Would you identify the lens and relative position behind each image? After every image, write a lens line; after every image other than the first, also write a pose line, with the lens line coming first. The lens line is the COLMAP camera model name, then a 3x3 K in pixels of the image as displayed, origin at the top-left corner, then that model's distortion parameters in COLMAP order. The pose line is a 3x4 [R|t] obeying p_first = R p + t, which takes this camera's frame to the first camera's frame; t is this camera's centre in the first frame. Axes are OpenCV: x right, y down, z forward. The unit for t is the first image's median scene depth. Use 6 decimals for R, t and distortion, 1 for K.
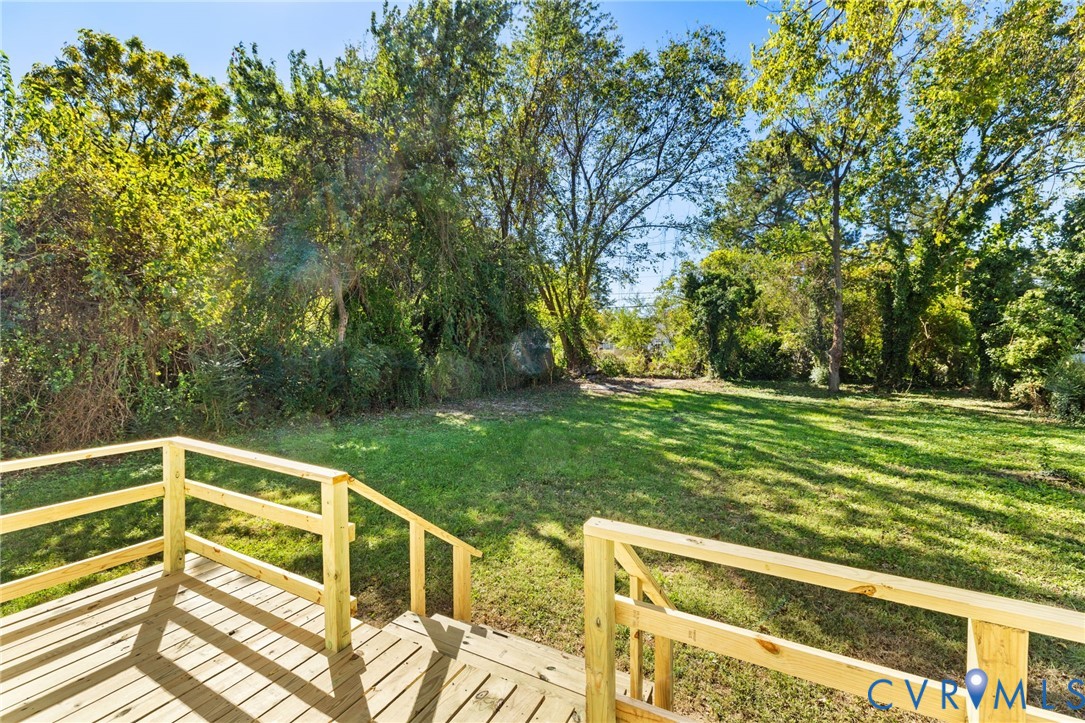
lens RADIAL K [[493.0, 0, 538.2], [0, 493.0, 362.4], [0, 0, 1]] dist [-0.001144, -0.000069]
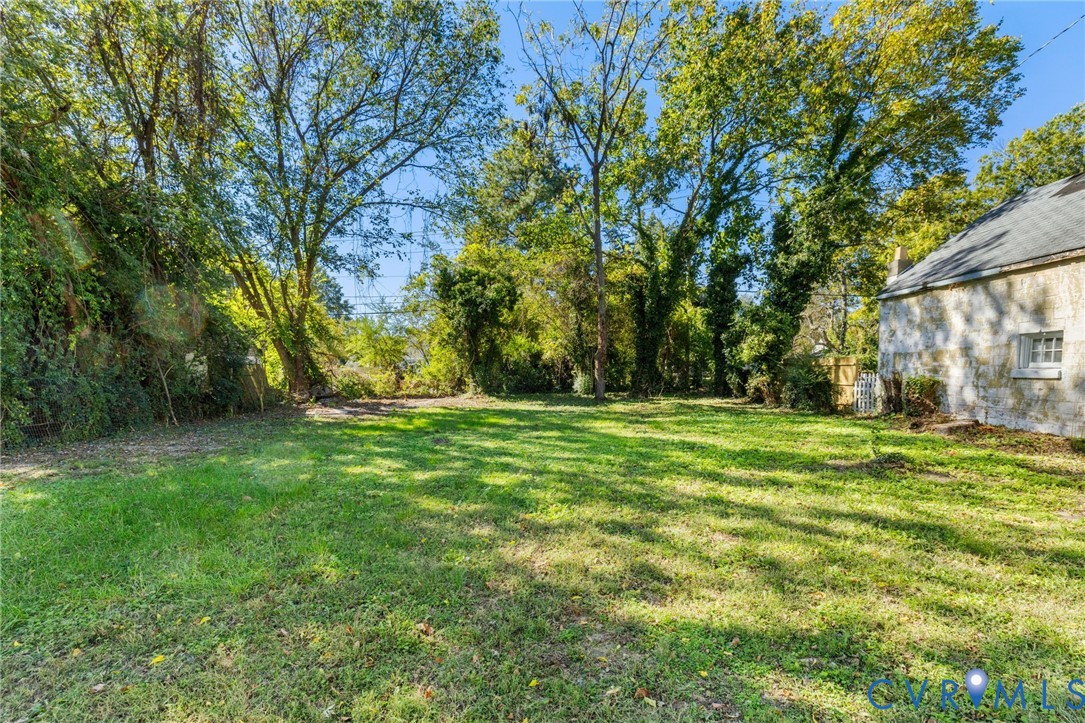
lens RADIAL K [[454.9, 0, 531.8], [0, 454.9, 413.9], [0, 0, 1]] dist [0.000611, 0.000186]
pose [[0.881523, -0.061545, 0.468113, 0.069641], [0.045215, 0.997915, 0.046055, 0.037795], [-0.469971, -0.019433, 0.882468, 0.265093]]
